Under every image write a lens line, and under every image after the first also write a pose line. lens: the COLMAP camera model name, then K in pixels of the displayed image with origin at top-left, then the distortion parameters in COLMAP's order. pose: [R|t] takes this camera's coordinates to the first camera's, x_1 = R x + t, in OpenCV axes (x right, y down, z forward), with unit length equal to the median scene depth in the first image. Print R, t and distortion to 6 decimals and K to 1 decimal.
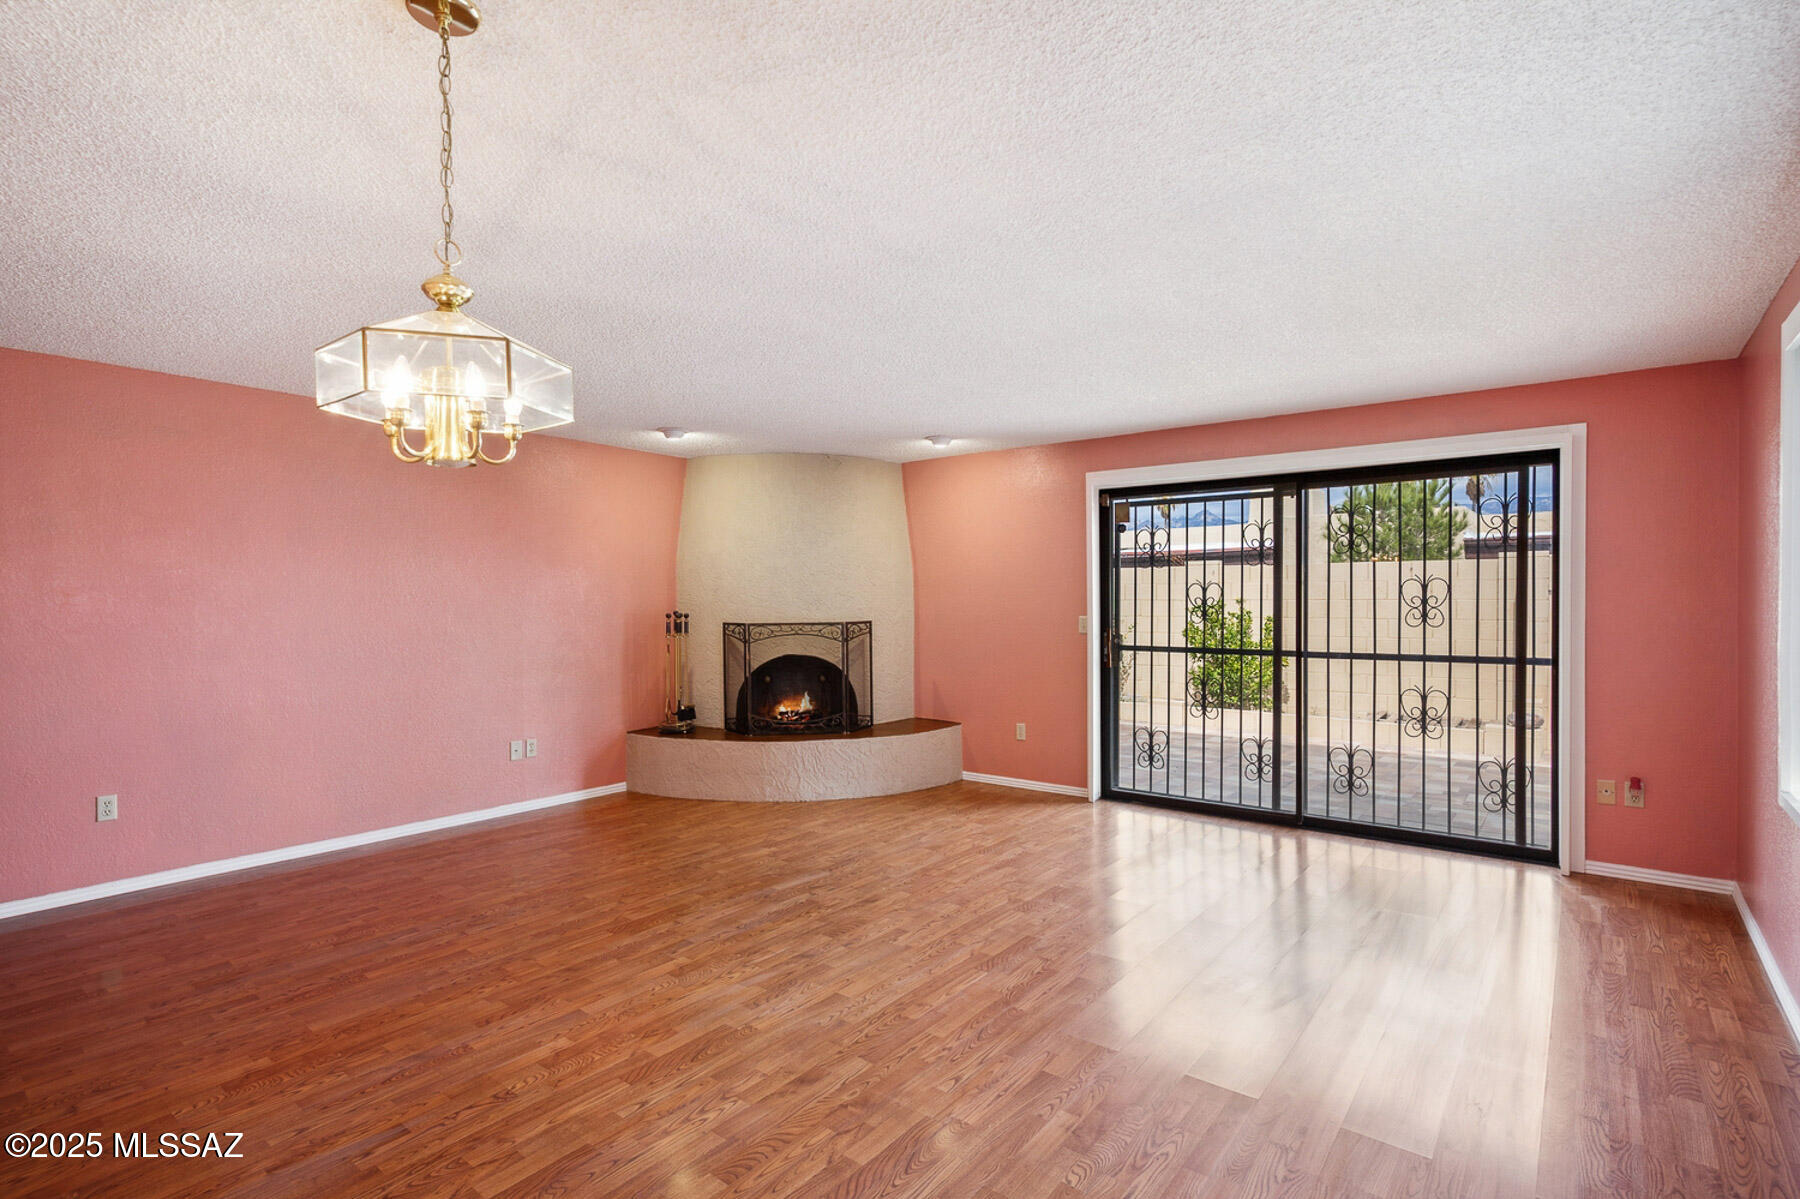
lens RADIAL K [[874.3, 0, 900.0], [0, 874.3, 599.5], [0, 0, 1]] dist [-0.090928, 0.000076]
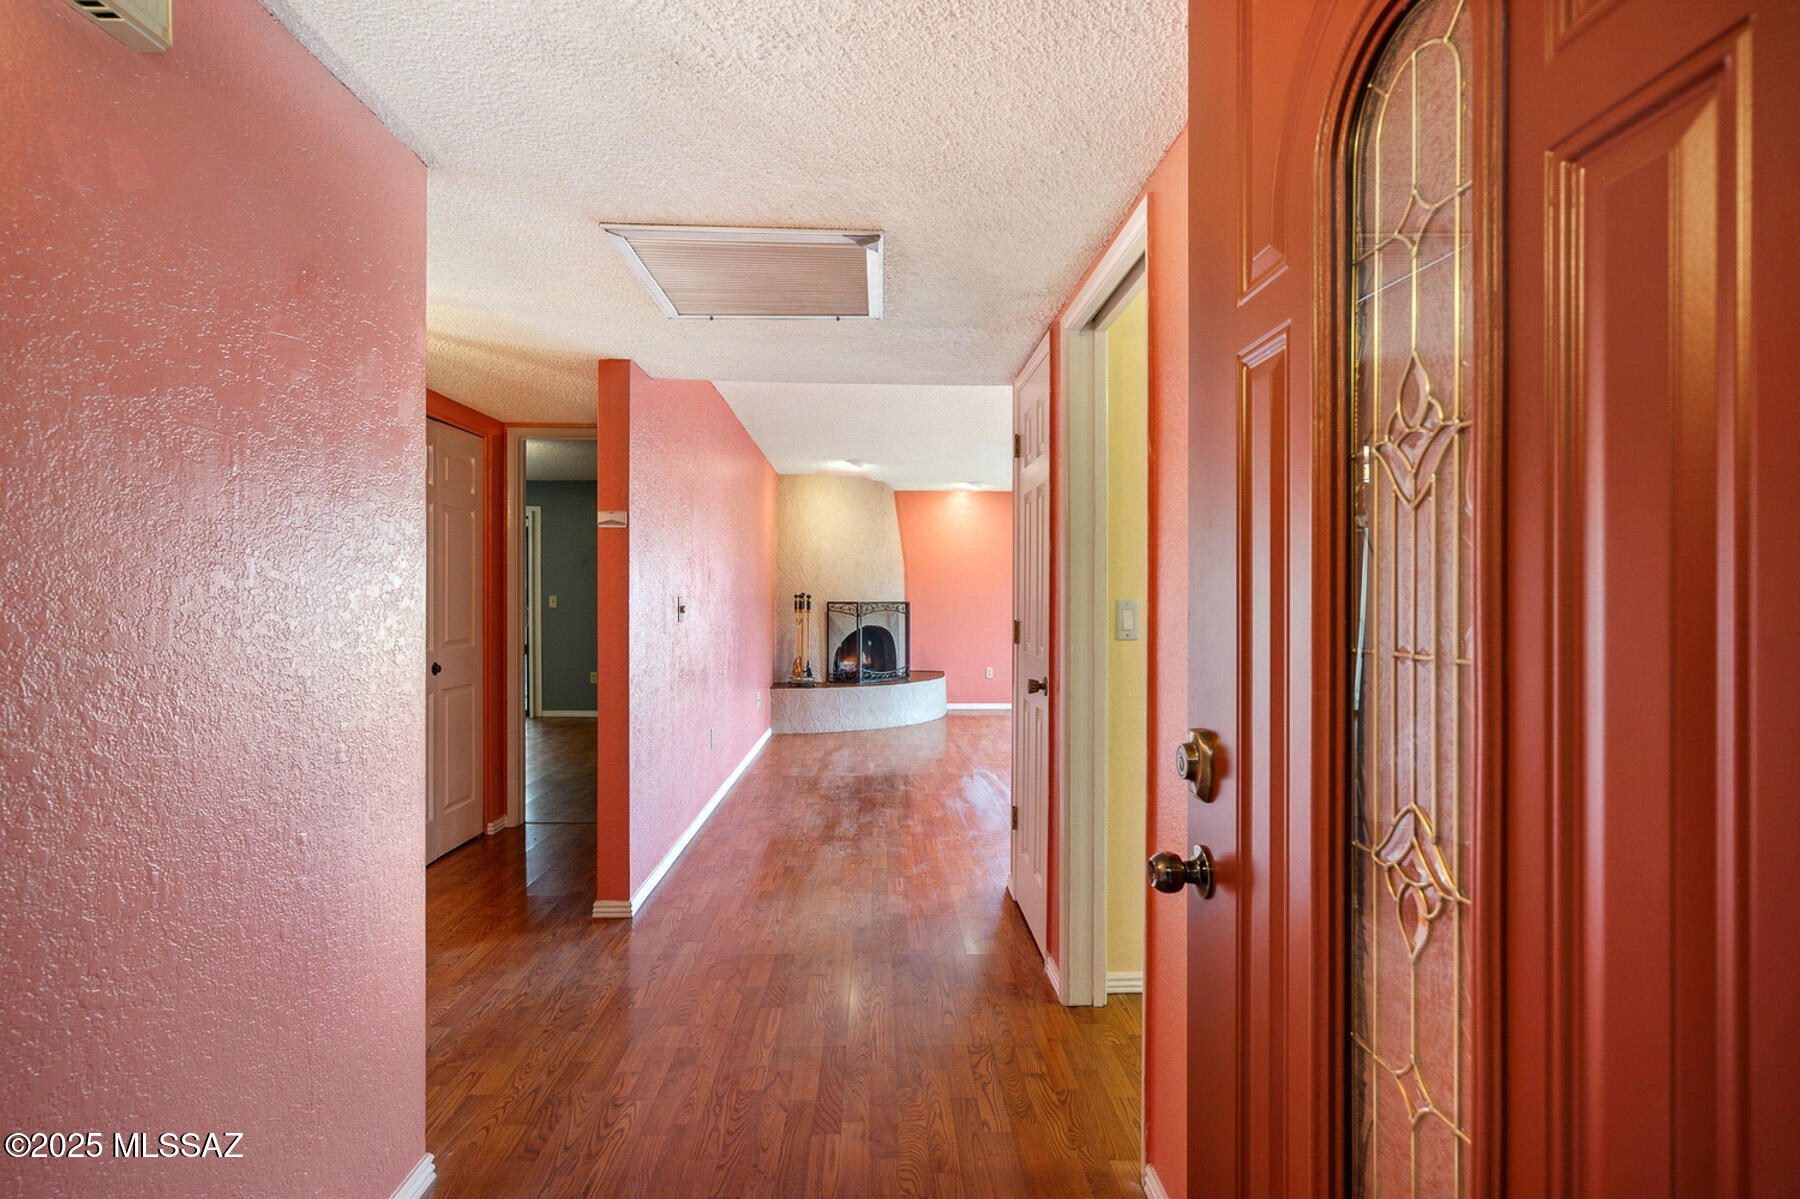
lens RADIAL K [[822.0, 0, 900.0], [0, 822.0, 599.5], [0, 0, 1]] dist [-0.000363, -0.000044]
pose [[0.762665, -0.001882, 0.646791, -0.932580], [-0.001325, 0.999989, 0.004473, 0.017299], [-0.646793, -0.004268, 0.762654, -0.042897]]
